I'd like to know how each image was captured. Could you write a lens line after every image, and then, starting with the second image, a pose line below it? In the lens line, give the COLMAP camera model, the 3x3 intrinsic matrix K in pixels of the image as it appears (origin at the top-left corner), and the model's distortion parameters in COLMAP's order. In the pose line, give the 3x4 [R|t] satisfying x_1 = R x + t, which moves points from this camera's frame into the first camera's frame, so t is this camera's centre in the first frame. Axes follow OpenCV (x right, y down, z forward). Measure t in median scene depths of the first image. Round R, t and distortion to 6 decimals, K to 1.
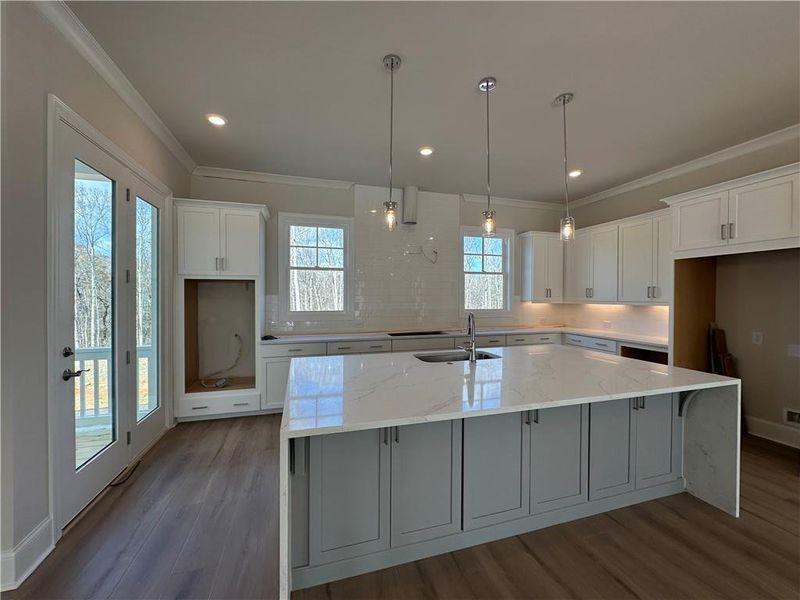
lens RADIAL K [[318.7, 0, 399.3], [0, 318.7, 300.6], [0, 0, 1]] dist [-0.001705, 0.000777]
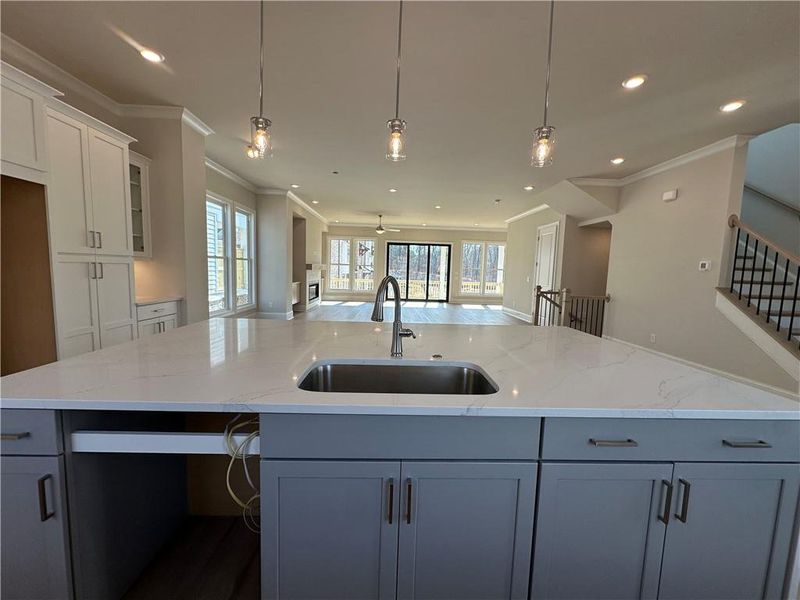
lens RADIAL K [[314.8, 0, 401.8], [0, 314.8, 297.6], [0, 0, 1]] dist [-0.001337, -0.000027]
pose [[-0.967274, -0.056423, 0.247381, 0.049328], [-0.030929, 0.993911, 0.105760, 0.010939], [-0.251842, 0.094648, -0.963129, 0.932765]]
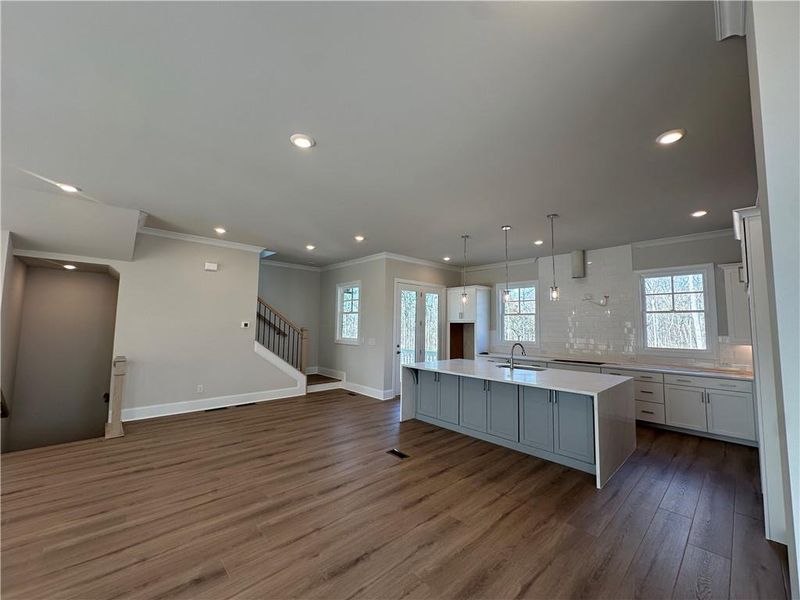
lens RADIAL K [[318.7, 0, 399.3], [0, 318.7, 300.6], [0, 0, 1]] dist [-0.001705, 0.000777]
pose [[0.434329, -0.066334, -0.898308, 0.976713], [-0.025953, 0.995949, -0.086093, -0.016906], [0.900380, 0.060707, 0.430848, -0.246740]]
